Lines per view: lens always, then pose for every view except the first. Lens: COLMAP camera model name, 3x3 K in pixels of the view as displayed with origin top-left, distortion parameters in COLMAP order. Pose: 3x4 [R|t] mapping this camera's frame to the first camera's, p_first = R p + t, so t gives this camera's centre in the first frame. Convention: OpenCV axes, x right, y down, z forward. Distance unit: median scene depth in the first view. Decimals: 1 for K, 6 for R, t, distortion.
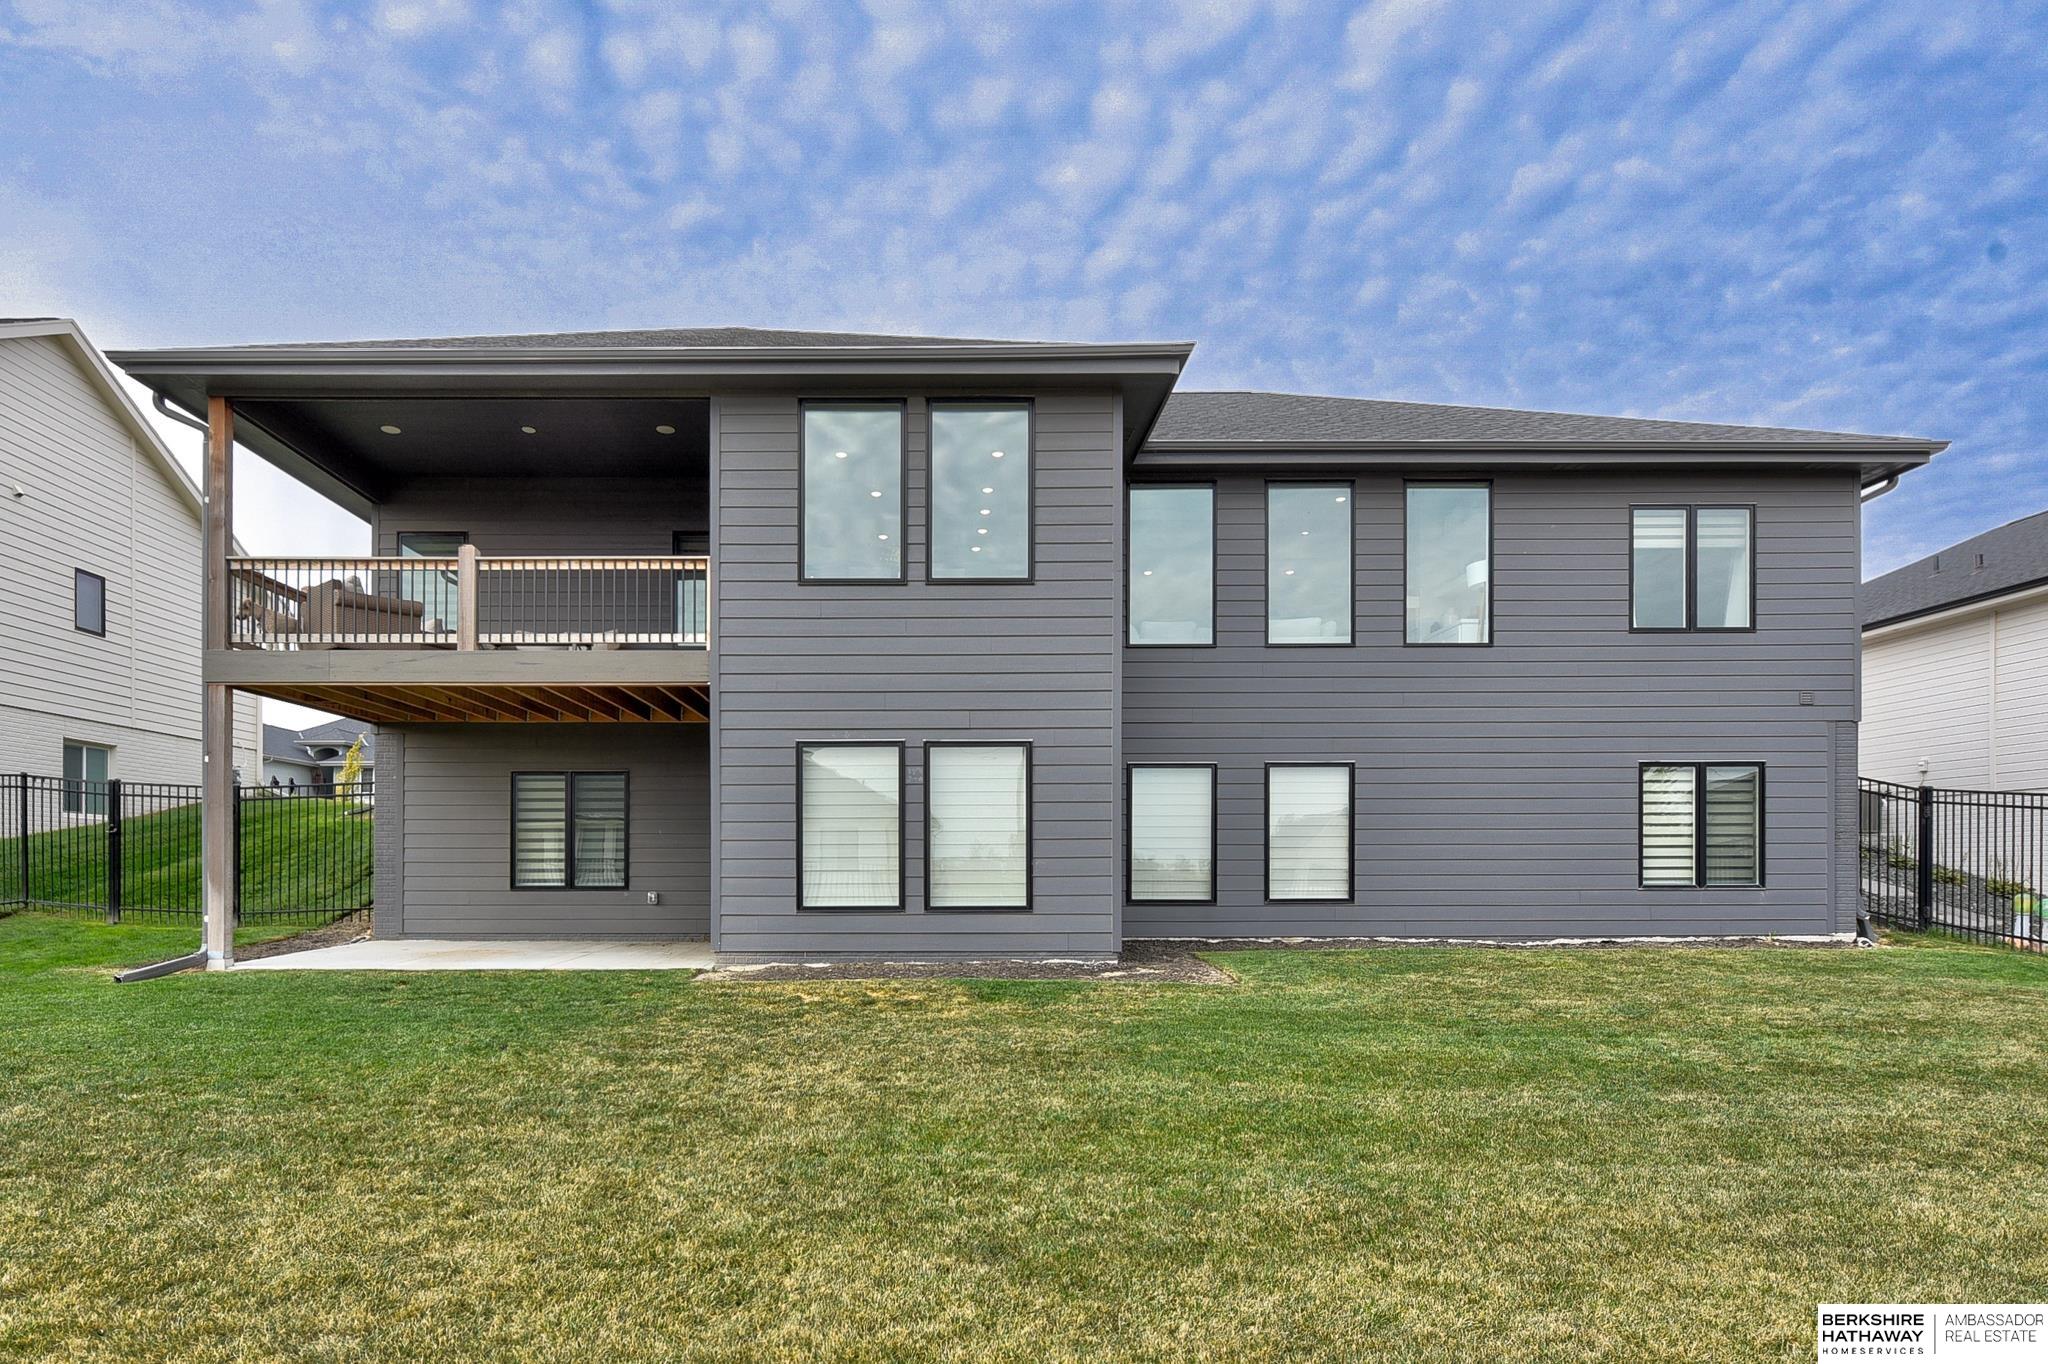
lens RADIAL K [[1159.8, 0, 1024.0], [0, 1159.8, 613.5], [0, 0, 1]] dist [-0.001955, -0.000806]
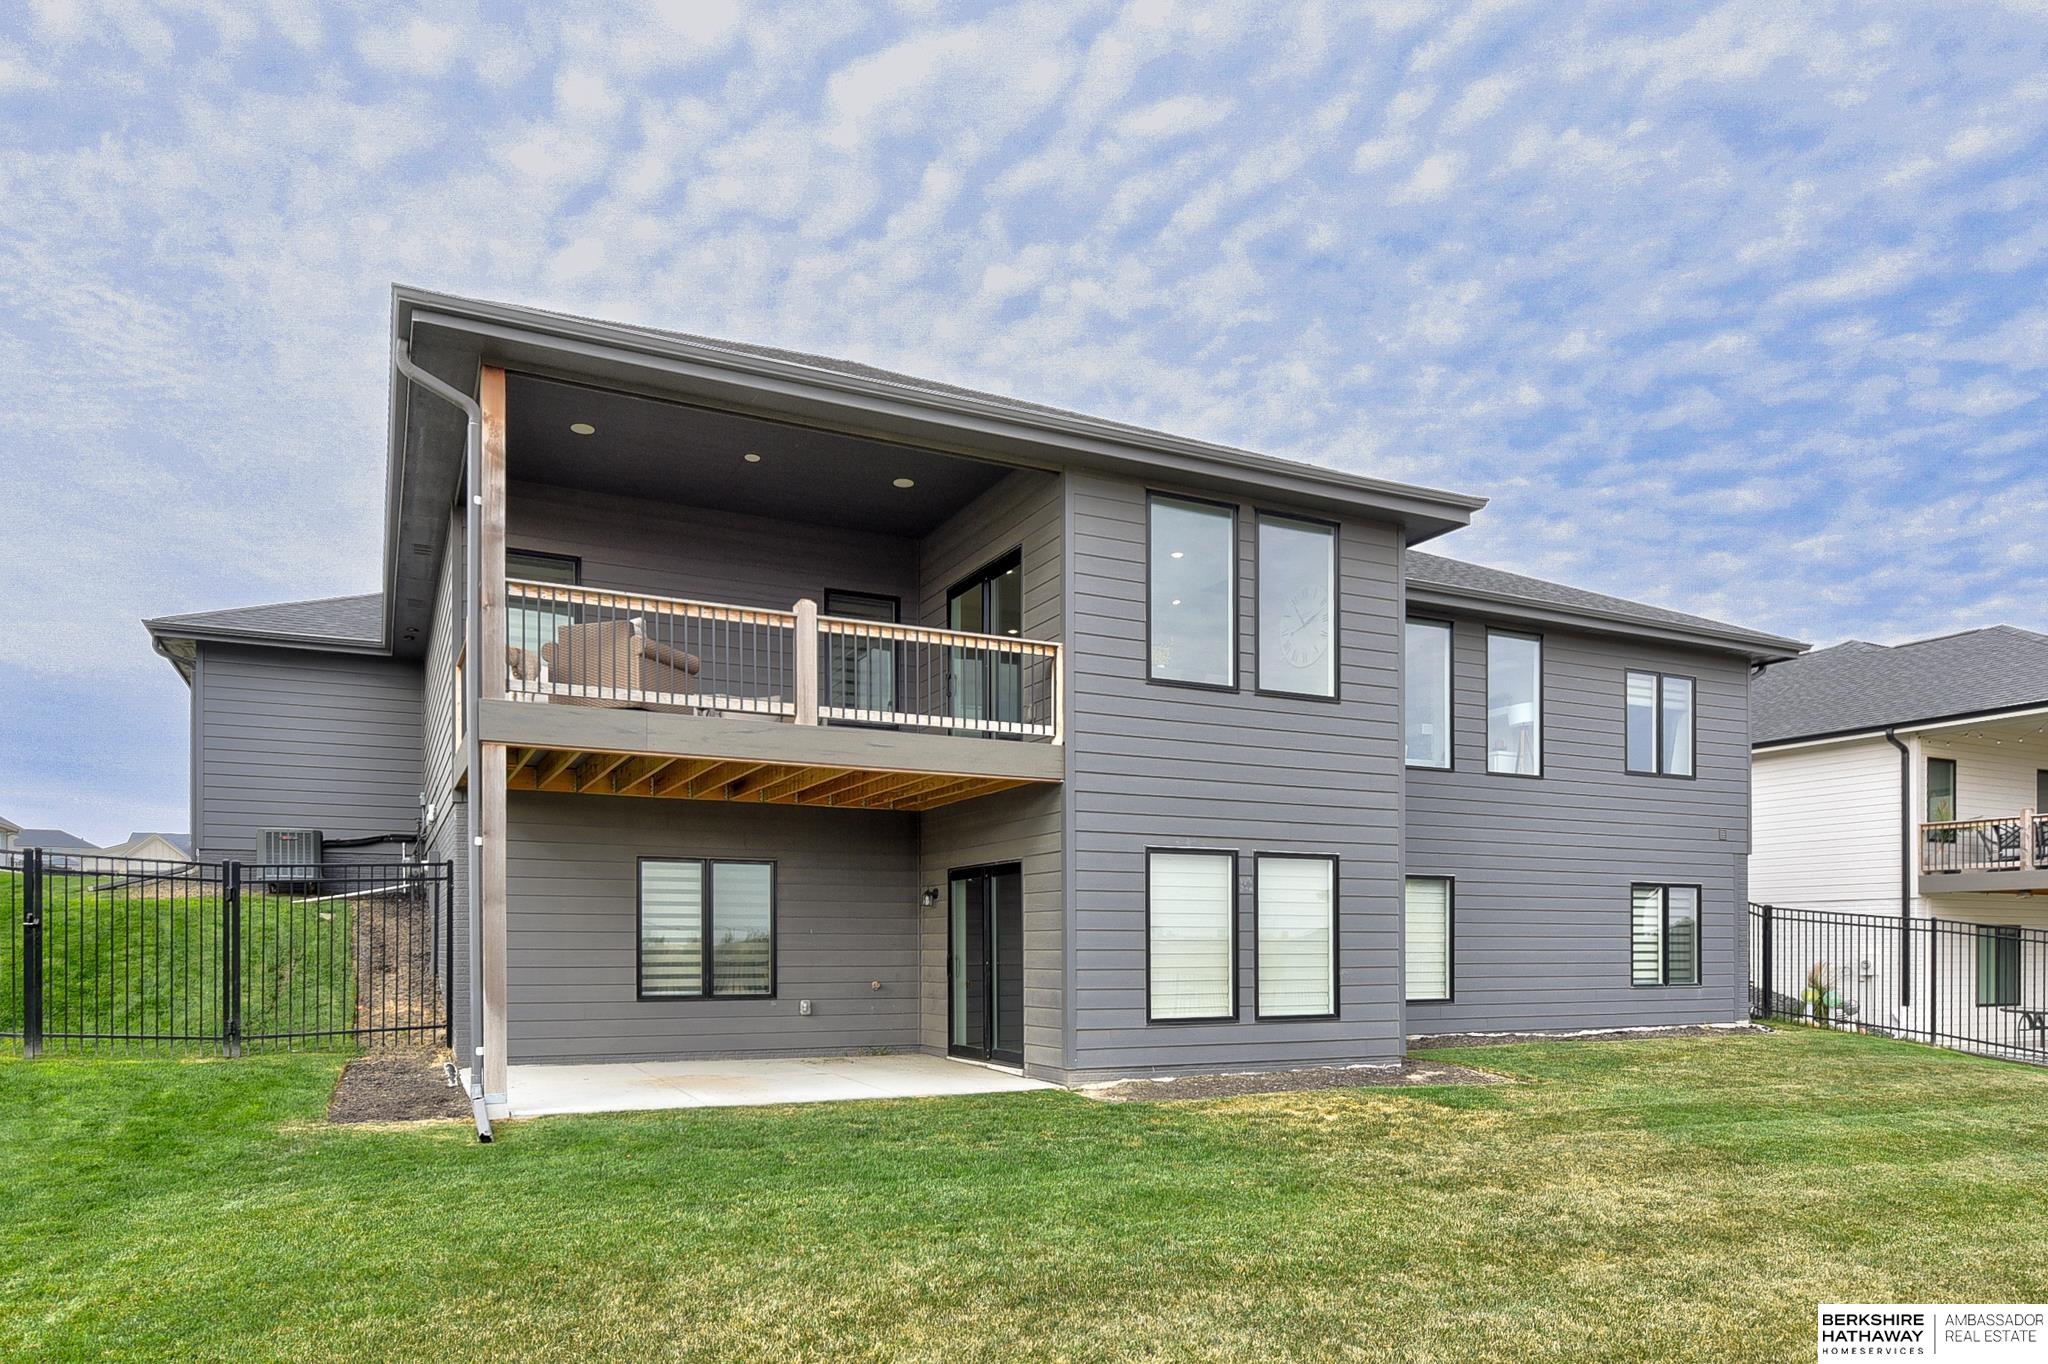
lens RADIAL K [[1248.7, 0, 1022.2], [0, 1248.7, 651.7], [0, 0, 1]] dist [-0.045767, 0.065234]
pose [[0.905622, 0.102504, 0.411512, -0.706169], [-0.095262, 0.994722, -0.038132, -0.001656], [-0.413248, -0.004668, 0.910606, 0.098328]]
